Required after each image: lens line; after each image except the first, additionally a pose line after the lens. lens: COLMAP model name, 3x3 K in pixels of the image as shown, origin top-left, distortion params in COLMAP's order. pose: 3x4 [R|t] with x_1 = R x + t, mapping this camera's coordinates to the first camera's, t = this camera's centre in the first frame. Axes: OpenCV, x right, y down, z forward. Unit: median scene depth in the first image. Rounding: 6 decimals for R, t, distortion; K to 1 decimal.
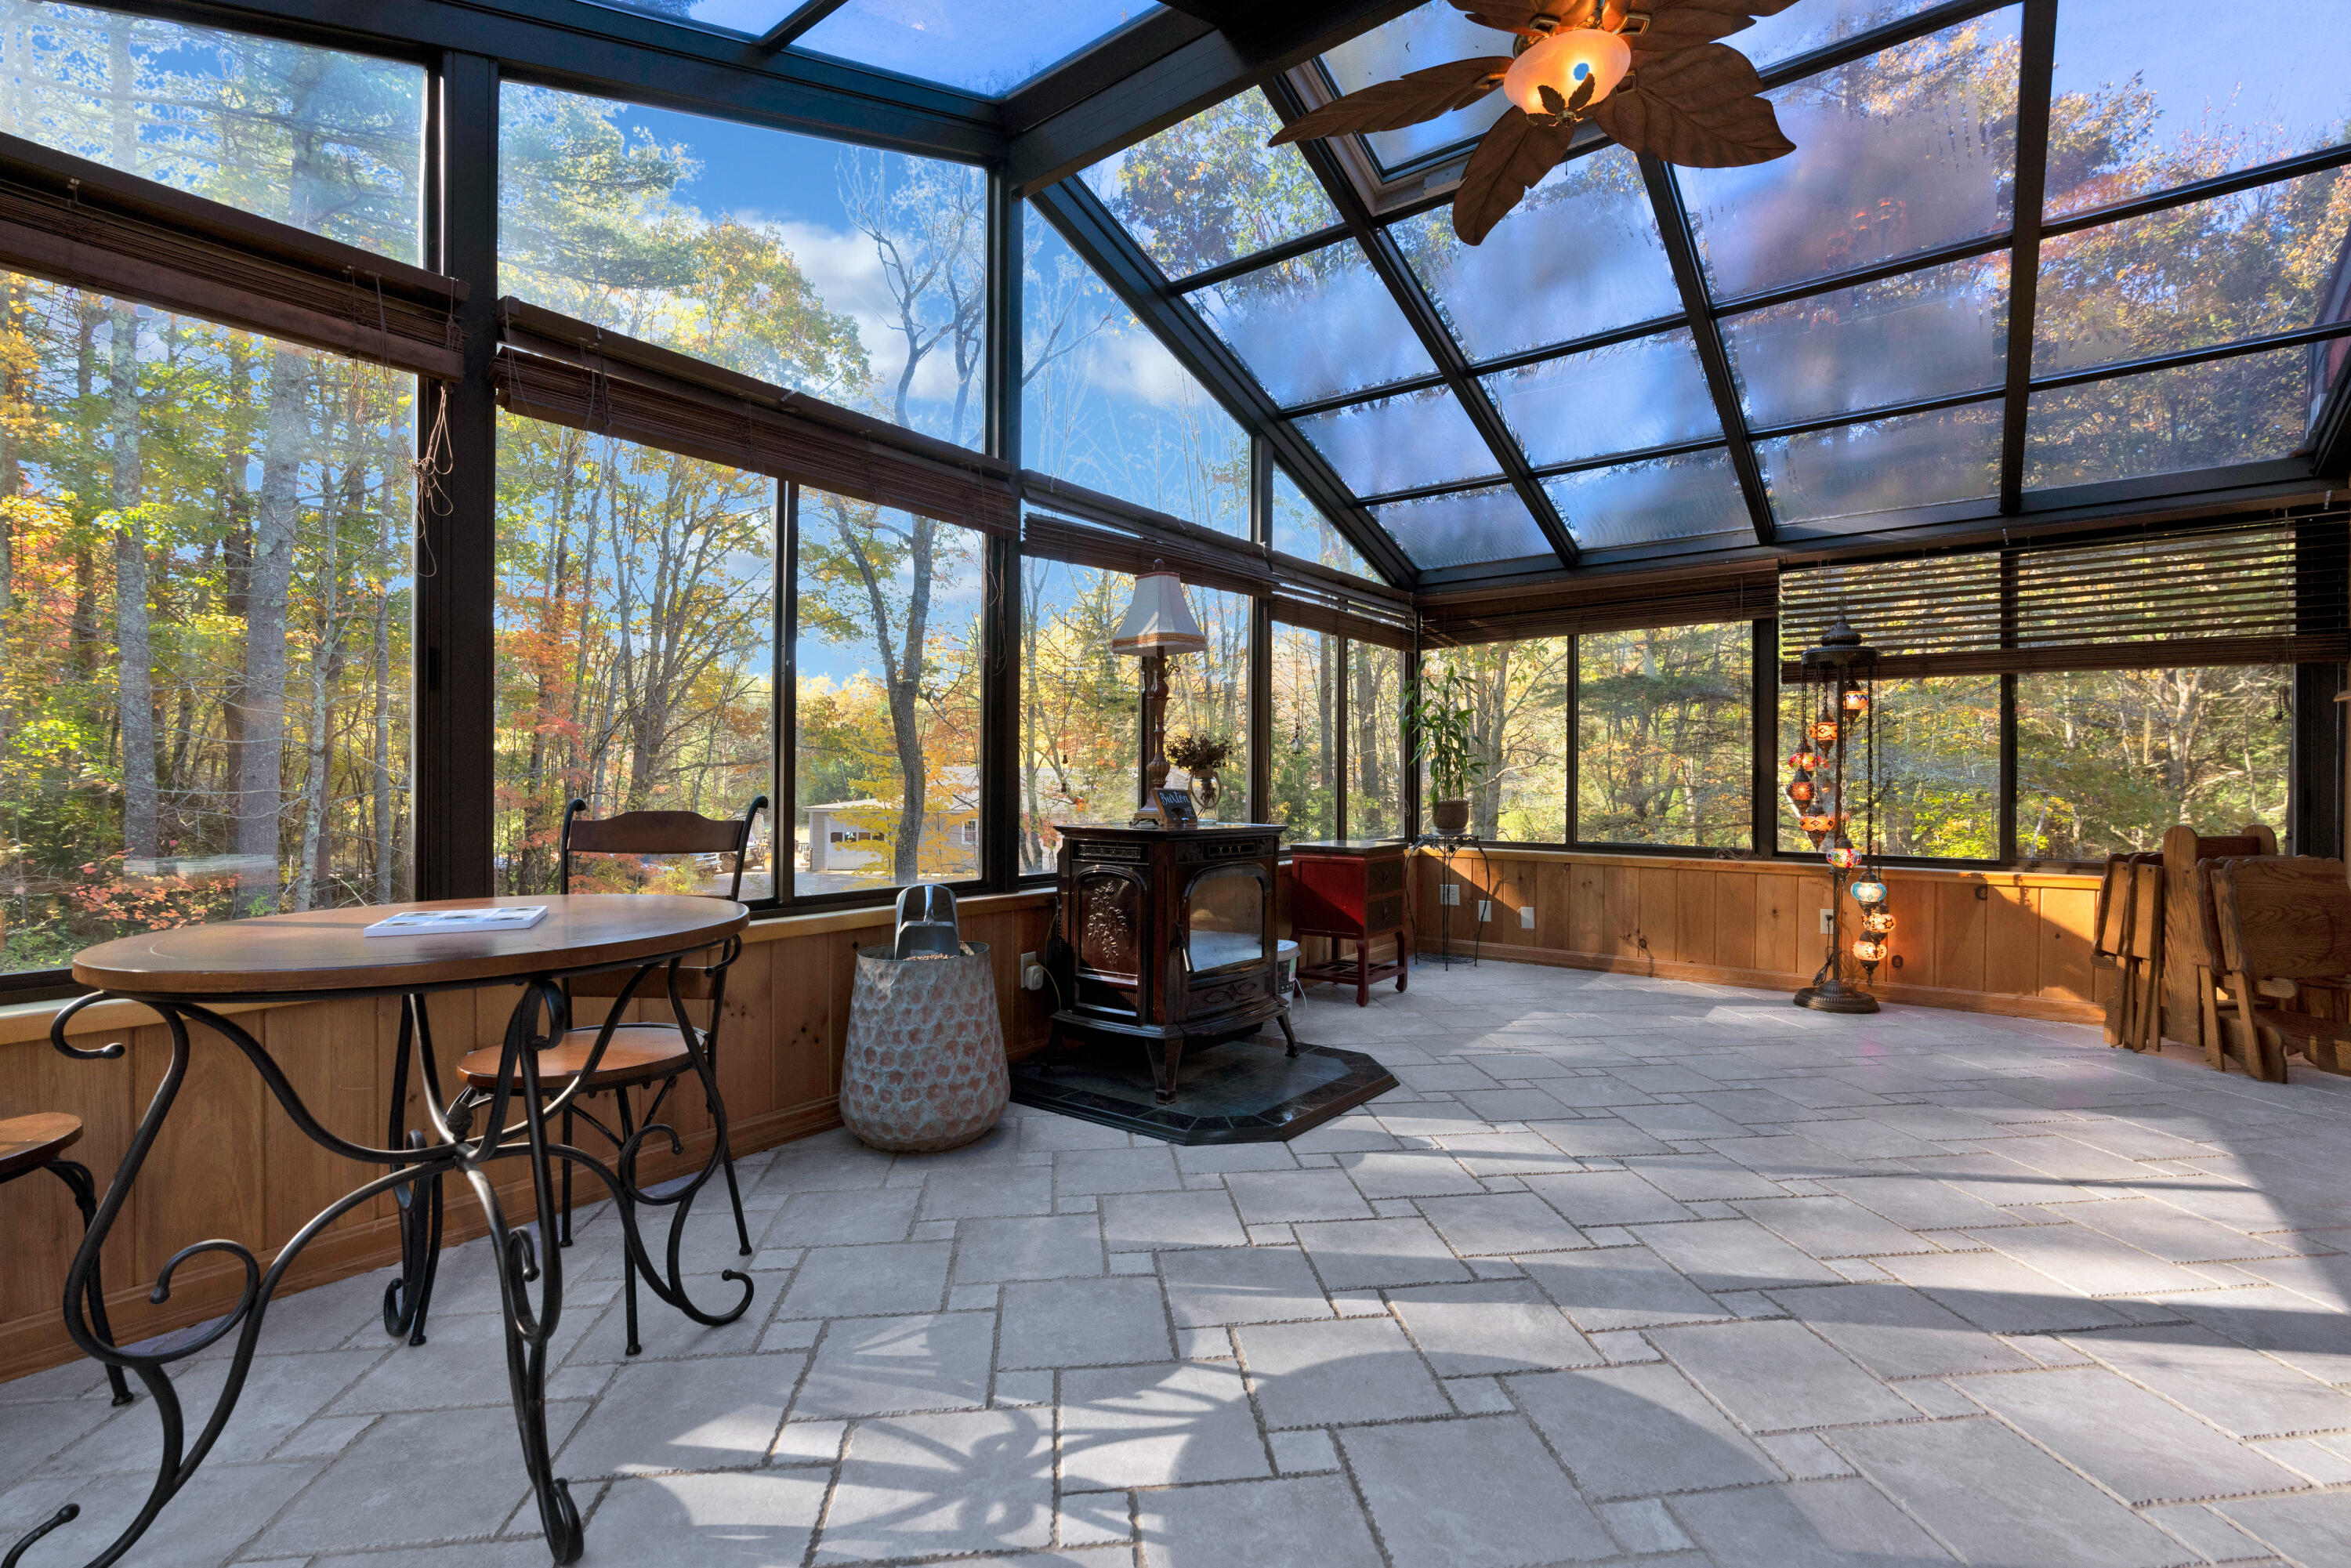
lens RADIAL K [[1050.5, 0, 1189.1], [0, 1050.5, 779.6], [0, 0, 1]] dist [-0.010571, 0.000338]
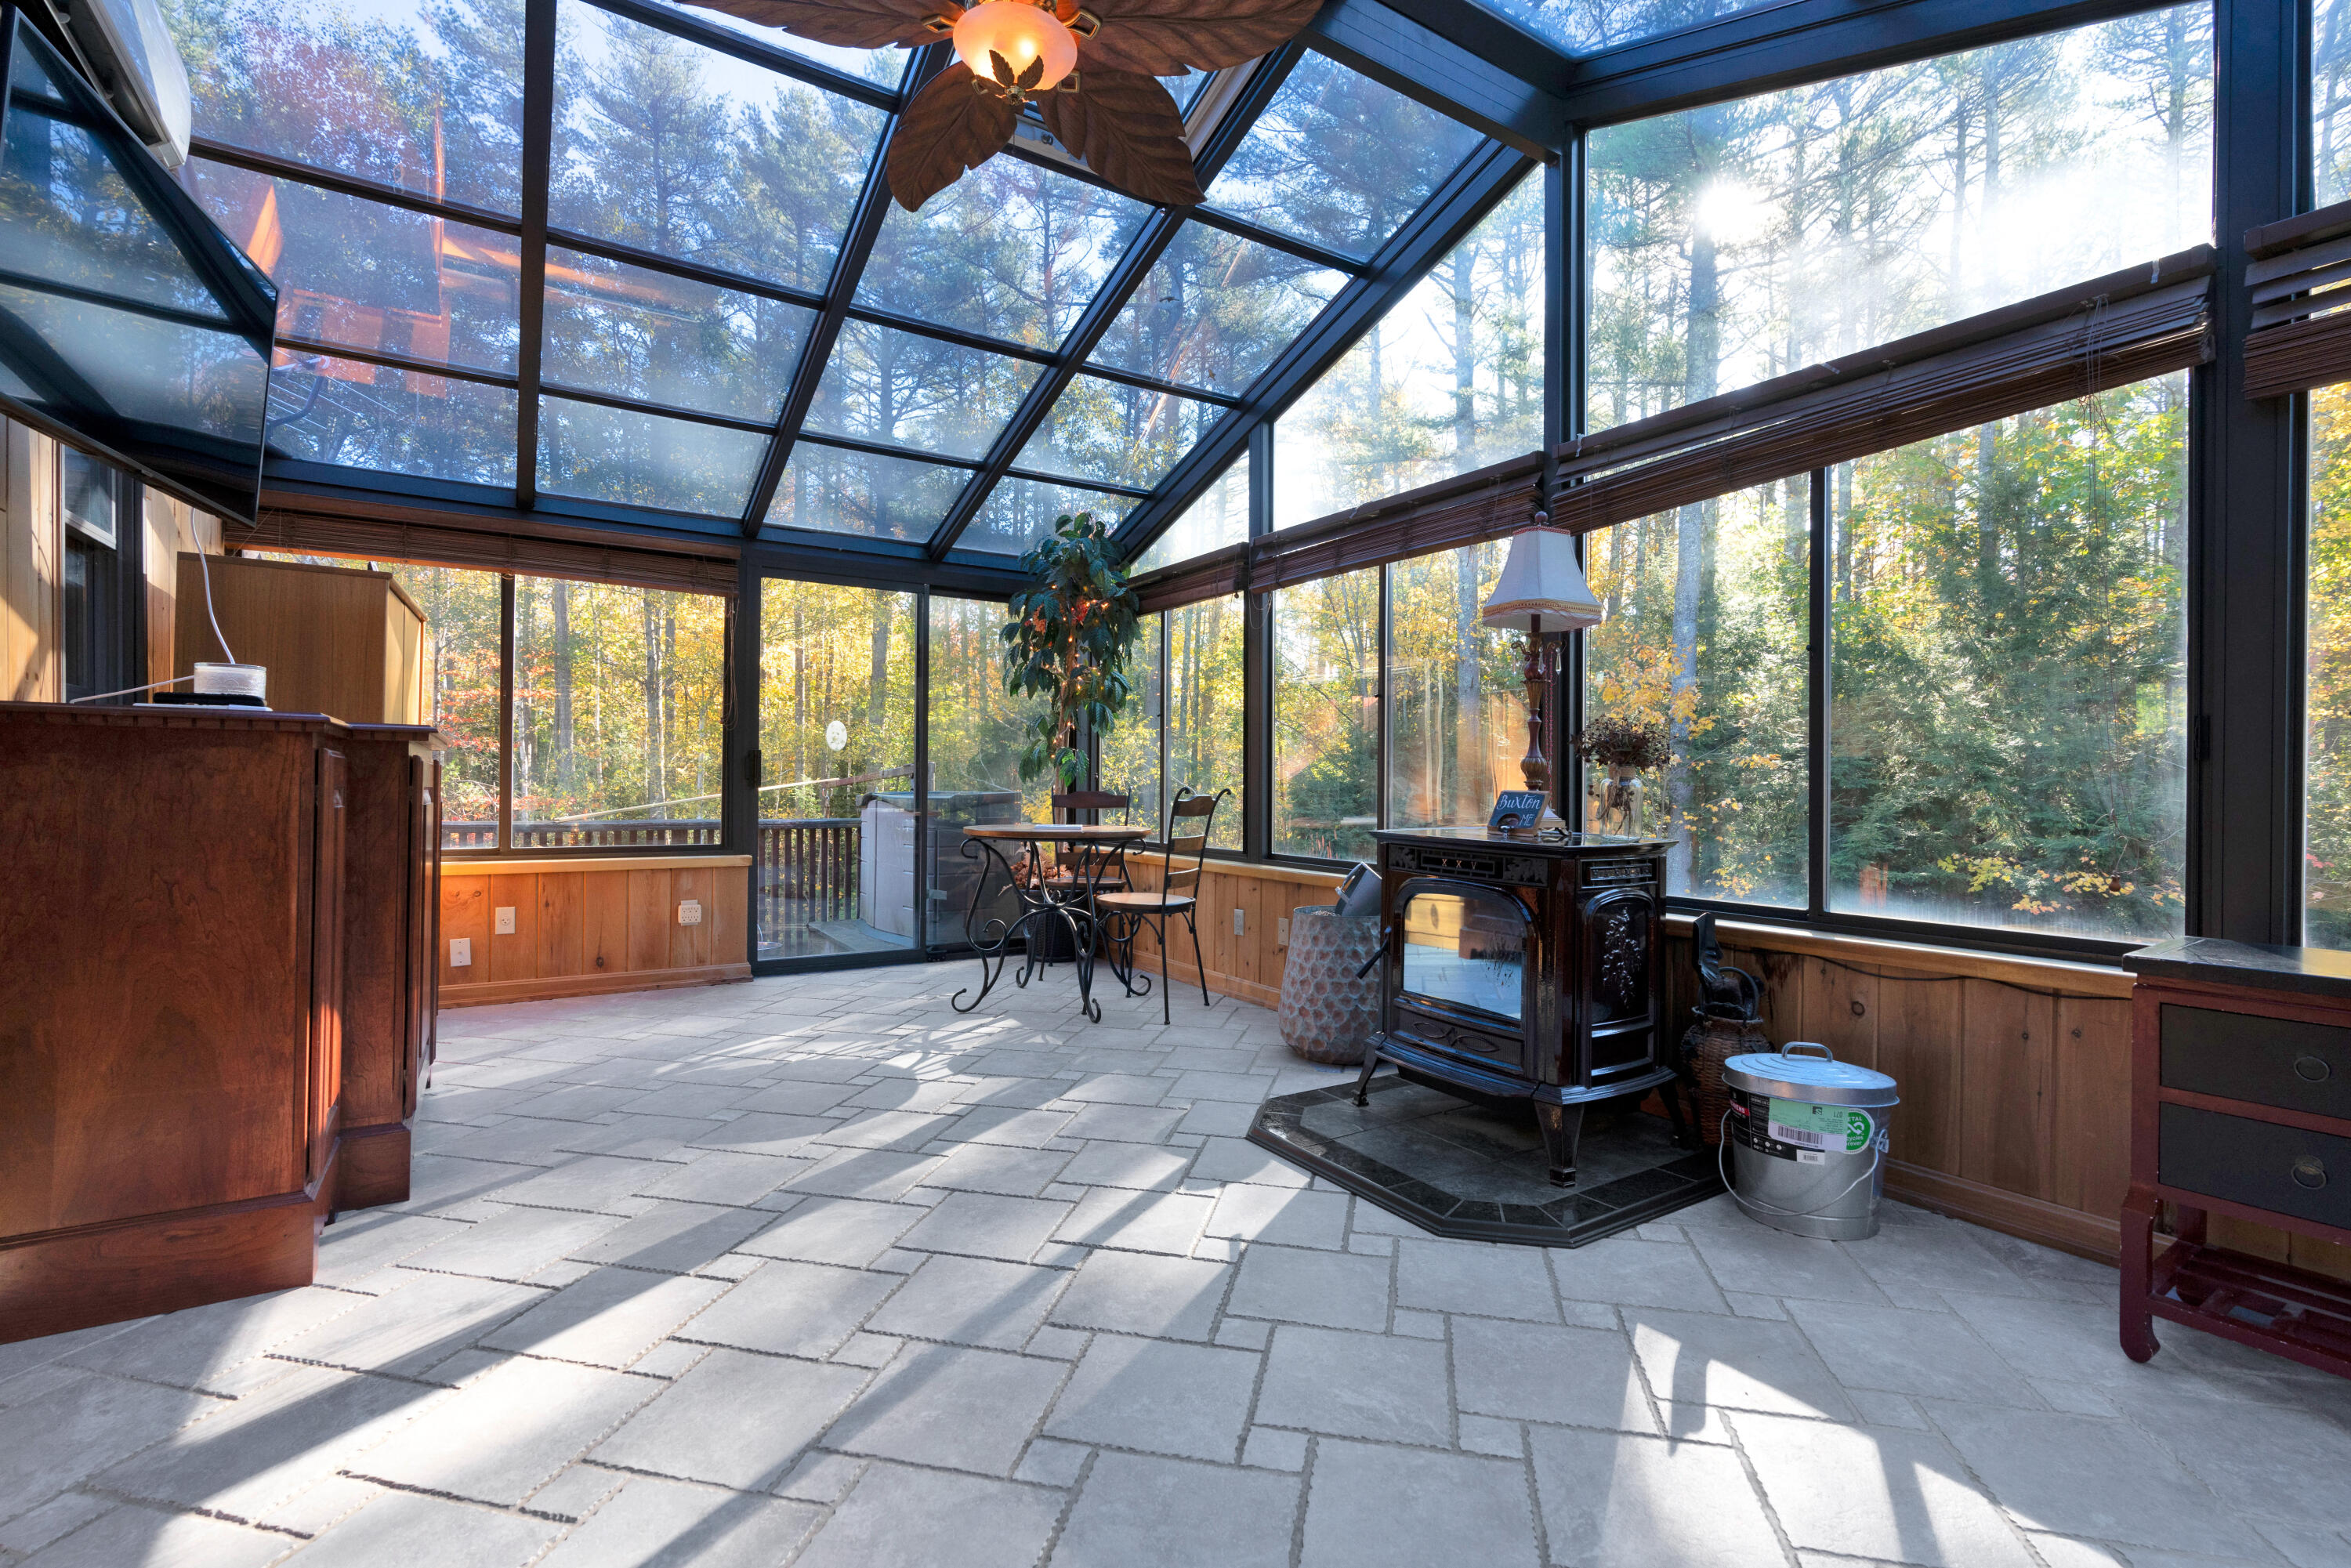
lens RADIAL K [[1050.5, 0, 1189.1], [0, 1050.5, 779.6], [0, 0, 1]] dist [-0.010571, 0.000338]
pose [[-0.341506, -0.005910, -0.939861, 1.076549], [-0.009271, 0.999953, -0.002919, 0.005963], [0.939834, 0.007716, -0.341544, 1.318257]]
